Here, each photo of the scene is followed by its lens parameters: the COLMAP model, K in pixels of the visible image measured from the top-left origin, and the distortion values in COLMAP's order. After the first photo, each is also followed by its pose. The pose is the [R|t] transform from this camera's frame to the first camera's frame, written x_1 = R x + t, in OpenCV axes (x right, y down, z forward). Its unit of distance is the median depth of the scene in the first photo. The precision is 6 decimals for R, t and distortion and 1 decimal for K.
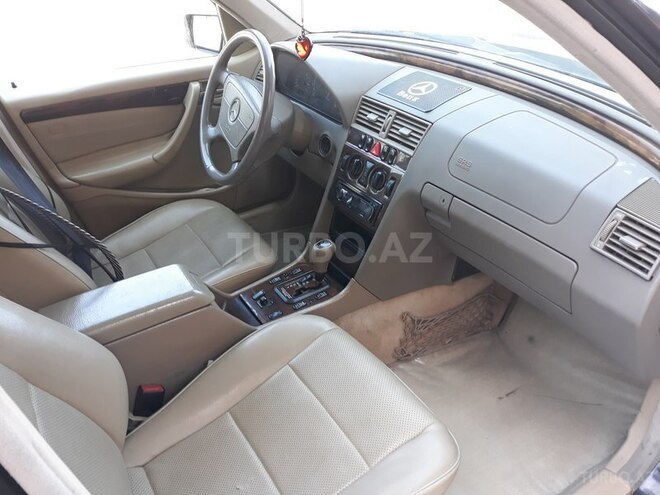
lens RADIAL K [[537.8, 0, 310.0], [0, 537.8, 247.6], [0, 0, 1]] dist [0.099251, -0.315028]
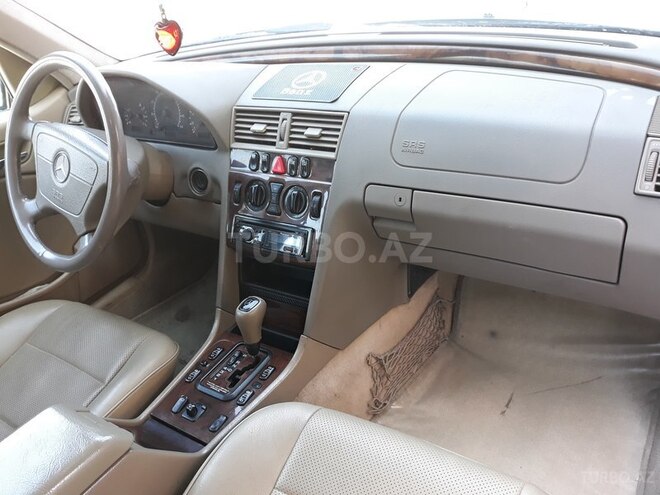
lens RADIAL K [[537.8, 0, 310.0], [0, 537.8, 247.6], [0, 0, 1]] dist [0.099251, -0.315028]
pose [[0.898488, -0.283443, 0.335229, -0.123223], [0.311156, 0.949858, -0.030843, -0.031368], [-0.309678, 0.132020, 0.941632, 0.264605]]
